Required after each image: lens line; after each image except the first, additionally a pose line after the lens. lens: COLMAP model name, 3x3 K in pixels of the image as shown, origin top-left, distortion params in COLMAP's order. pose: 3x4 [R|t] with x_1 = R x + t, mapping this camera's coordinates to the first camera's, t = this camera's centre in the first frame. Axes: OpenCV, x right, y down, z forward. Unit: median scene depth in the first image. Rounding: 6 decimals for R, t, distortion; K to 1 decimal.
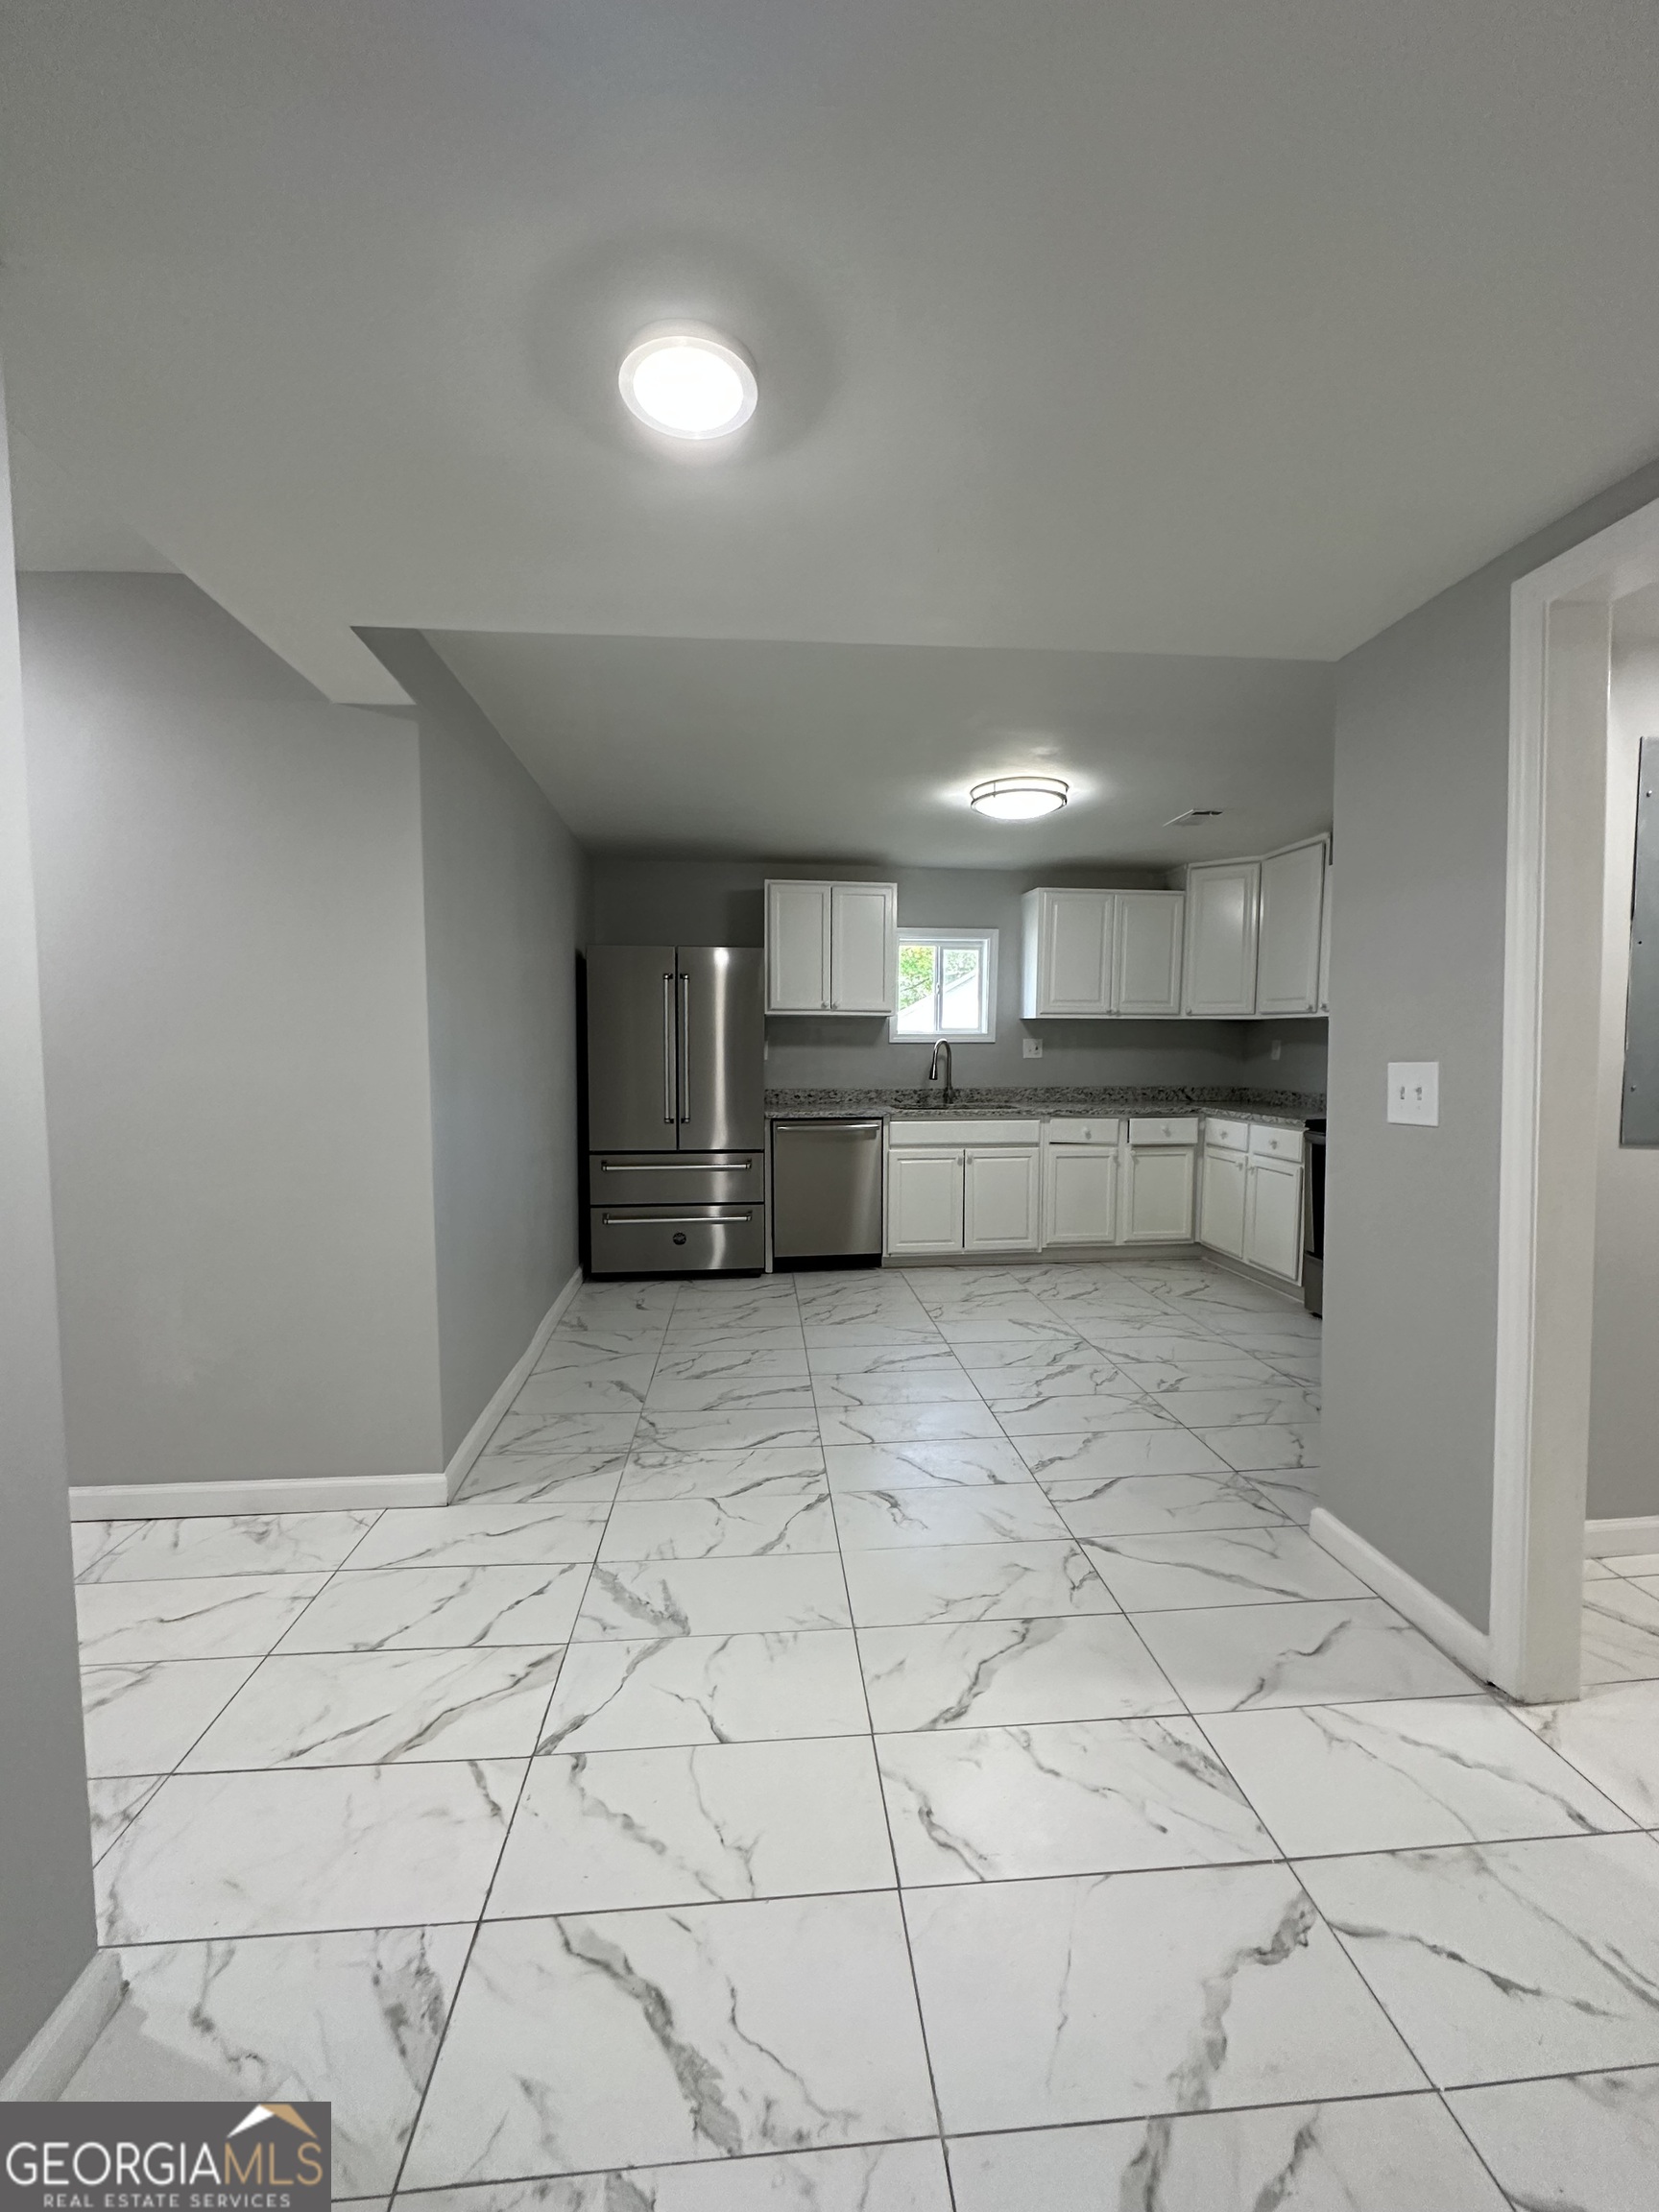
lens RADIAL K [[884.1, 0, 829.3], [0, 884.1, 1104.2], [0, 0, 1]] dist [-0.001670, 0.000661]
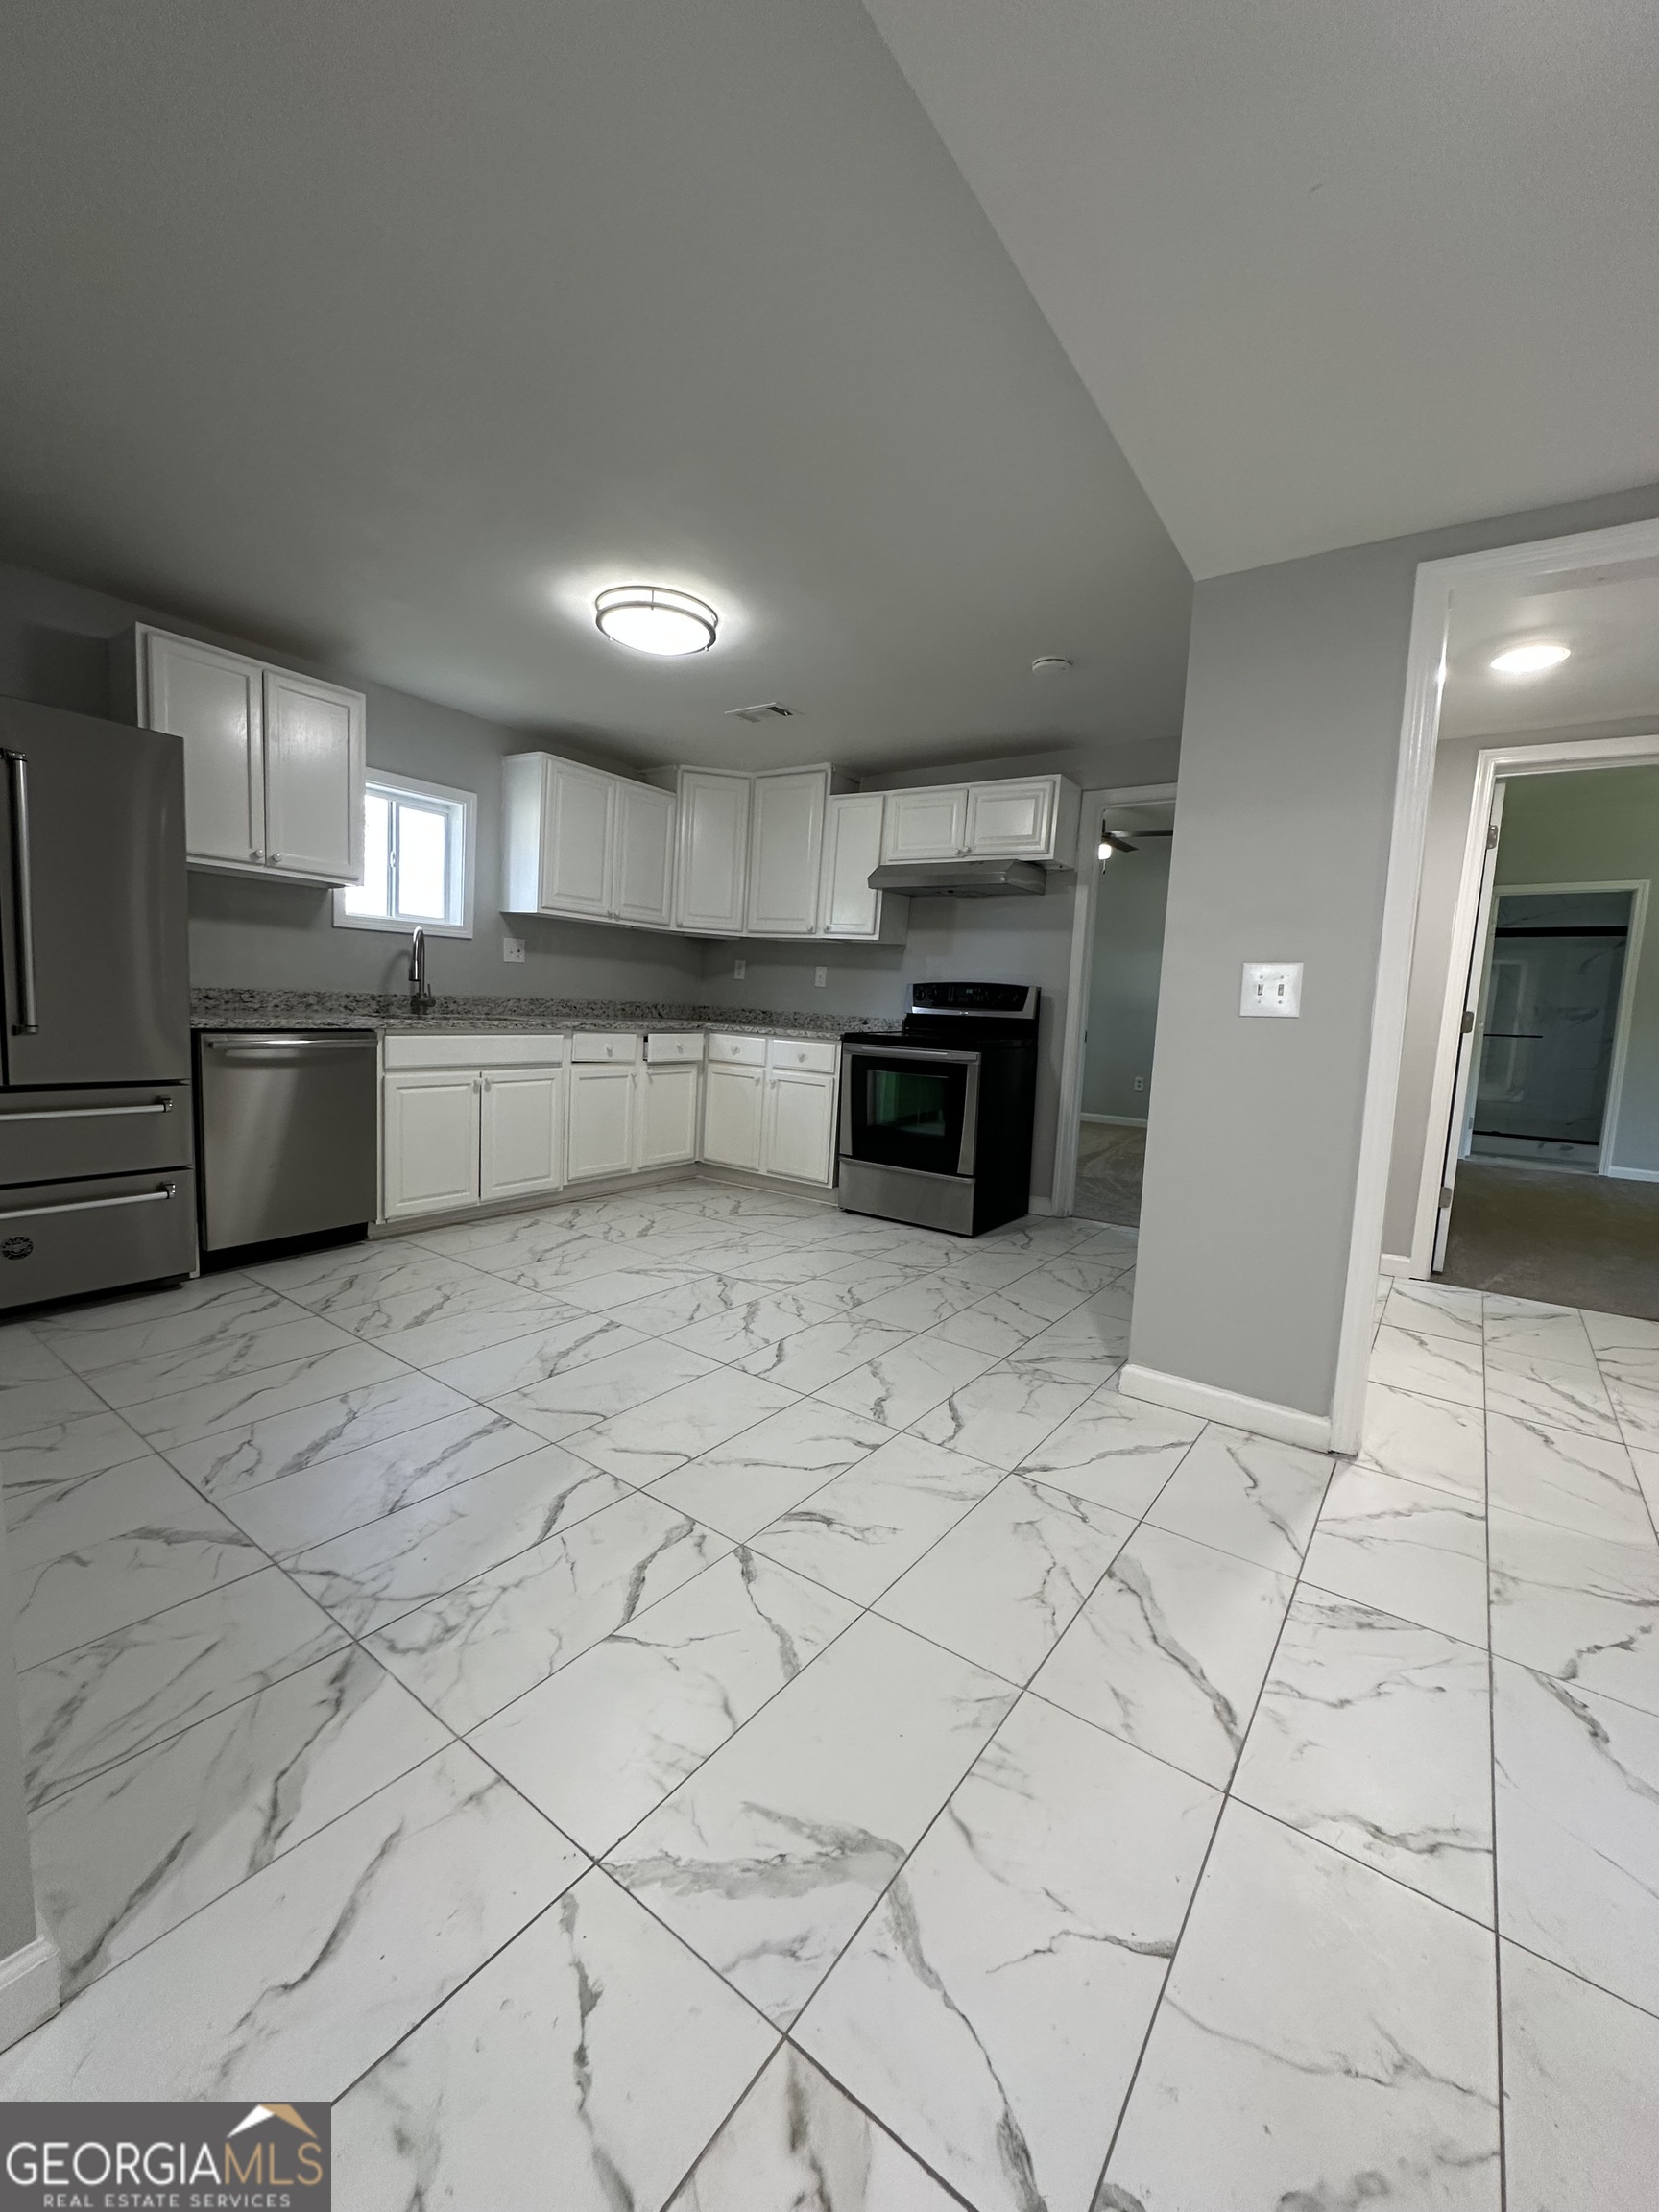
lens RADIAL K [[884.1, 0, 829.3], [0, 884.1, 1104.2], [0, 0, 1]] dist [-0.001670, 0.000661]
pose [[0.653890, -0.052914, 0.754737, -0.272089], [-0.003400, 0.997336, 0.072868, 0.024949], [-0.756582, -0.050213, 0.651968, 0.300182]]
